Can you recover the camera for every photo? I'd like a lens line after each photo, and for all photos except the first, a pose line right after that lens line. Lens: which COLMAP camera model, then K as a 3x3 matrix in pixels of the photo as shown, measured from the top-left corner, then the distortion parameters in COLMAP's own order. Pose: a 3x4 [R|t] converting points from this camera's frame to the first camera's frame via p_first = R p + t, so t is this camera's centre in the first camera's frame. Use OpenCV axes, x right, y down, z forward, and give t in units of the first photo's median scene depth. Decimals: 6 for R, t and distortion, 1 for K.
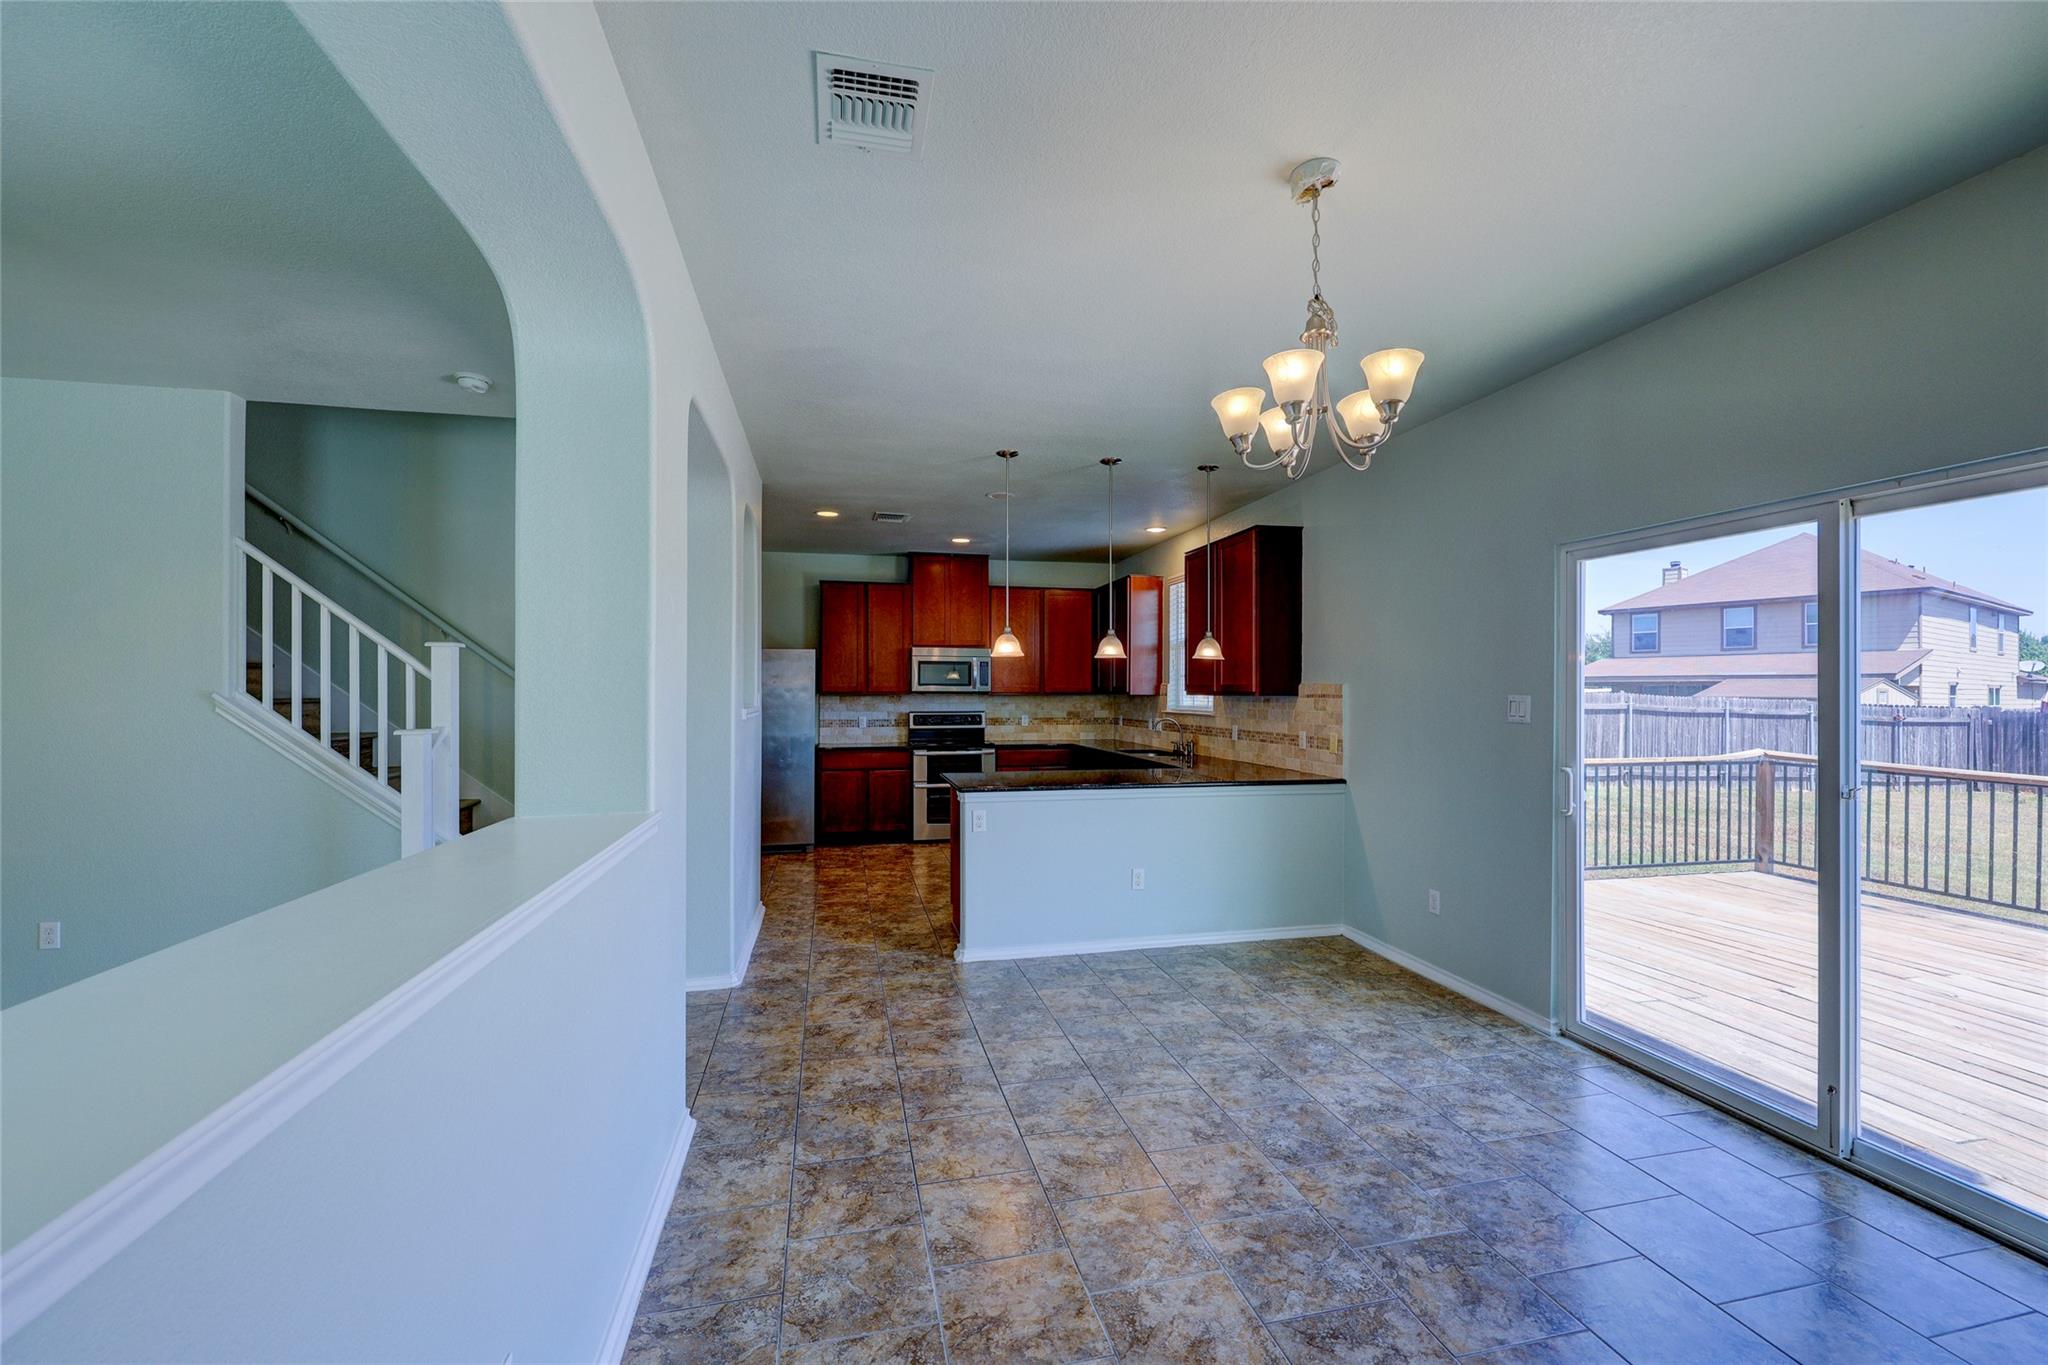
lens RADIAL K [[820.3, 0, 1016.1], [0, 820.3, 694.3], [0, 0, 1]] dist [-0.002785, 0.000409]
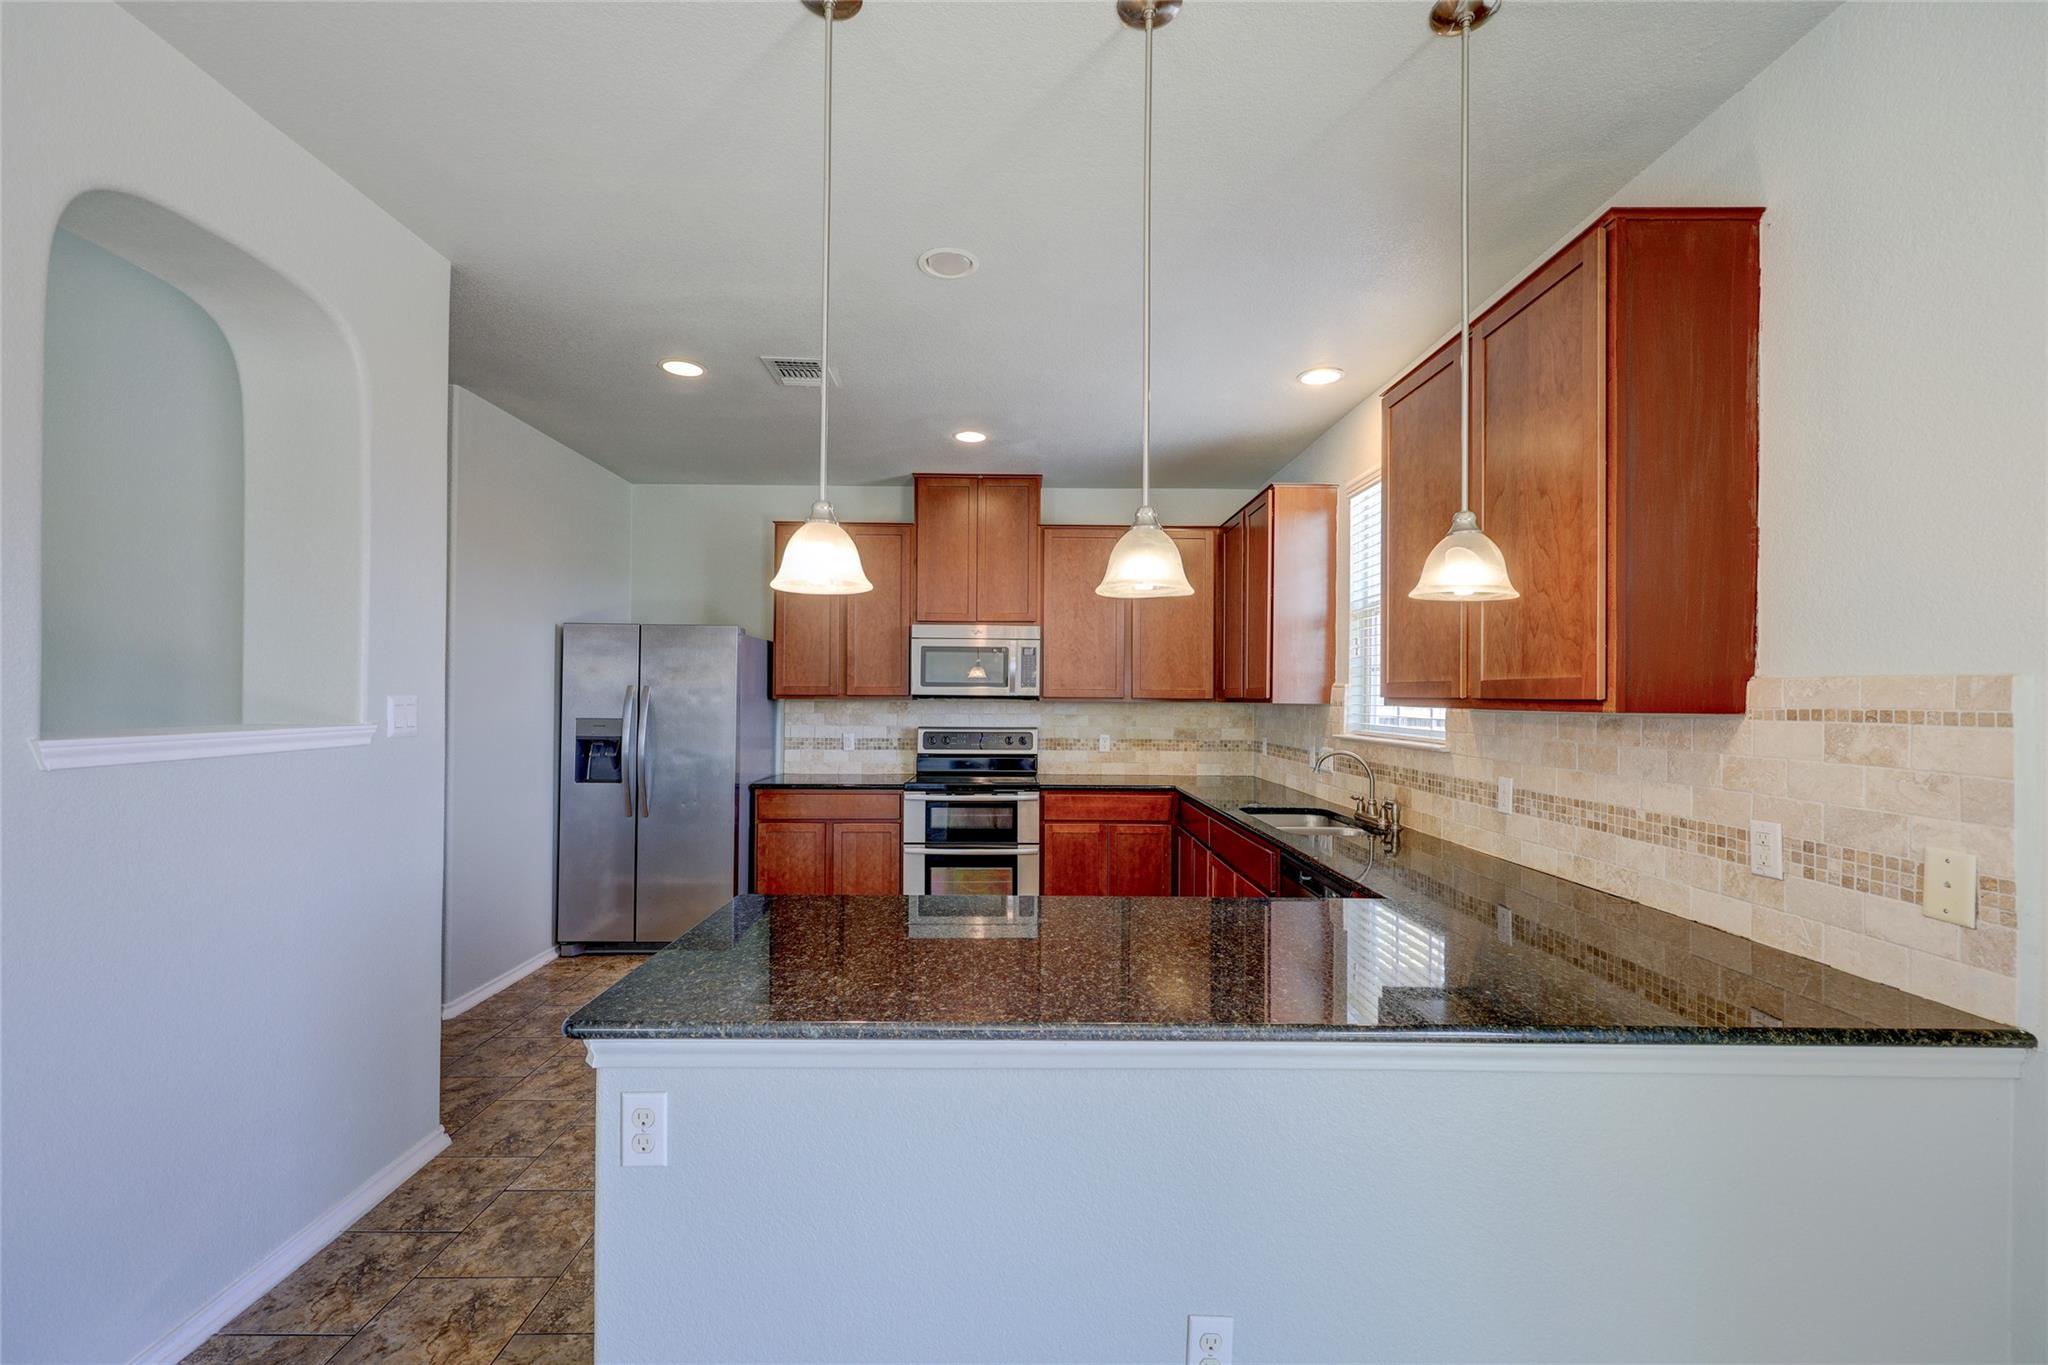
lens RADIAL K [[820.3, 0, 1022.2], [0, 820.3, 693.2], [0, 0, 1]] dist [-0.002785, 0.000409]
pose [[0.979342, 0.005590, -0.202132, 0.082633], [-0.007174, 0.999949, -0.007108, -0.001165], [0.202082, 0.008411, 0.979333, 0.413474]]
